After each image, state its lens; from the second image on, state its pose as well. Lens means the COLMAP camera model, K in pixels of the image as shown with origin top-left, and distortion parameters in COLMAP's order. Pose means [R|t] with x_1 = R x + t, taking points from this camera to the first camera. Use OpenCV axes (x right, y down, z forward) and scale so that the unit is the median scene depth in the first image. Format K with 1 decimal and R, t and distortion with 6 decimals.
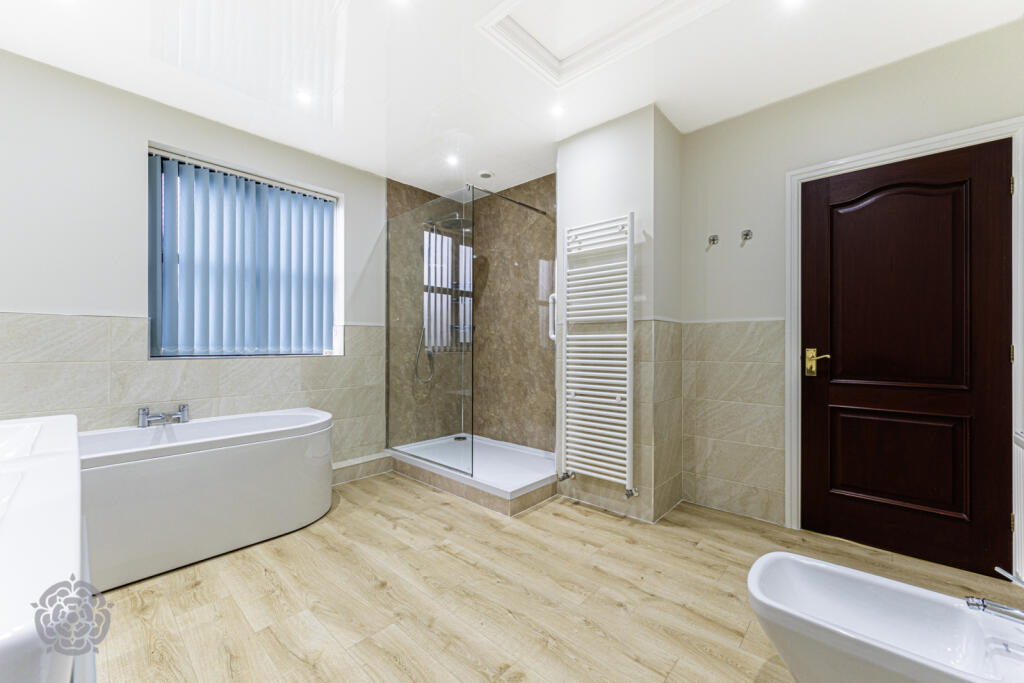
lens RADIAL K [[399.7, 0, 510.0], [0, 399.7, 342.8], [0, 0, 1]] dist [0.001828, -0.000691]
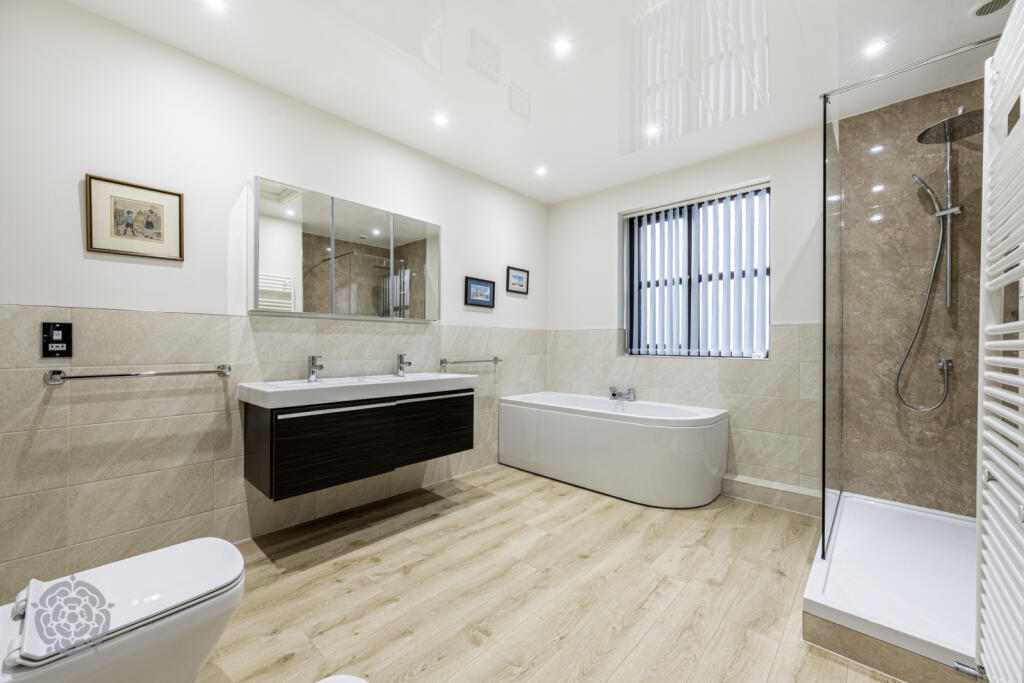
lens RADIAL K [[399.7, 0, 512.5], [0, 399.7, 342.6], [0, 0, 1]] dist [0.001828, -0.000691]
pose [[0.003031, -0.008282, -0.999961, 0.600800], [-0.004015, 0.999958, -0.008295, 0.004589], [0.999987, 0.004040, 0.002998, 0.575802]]
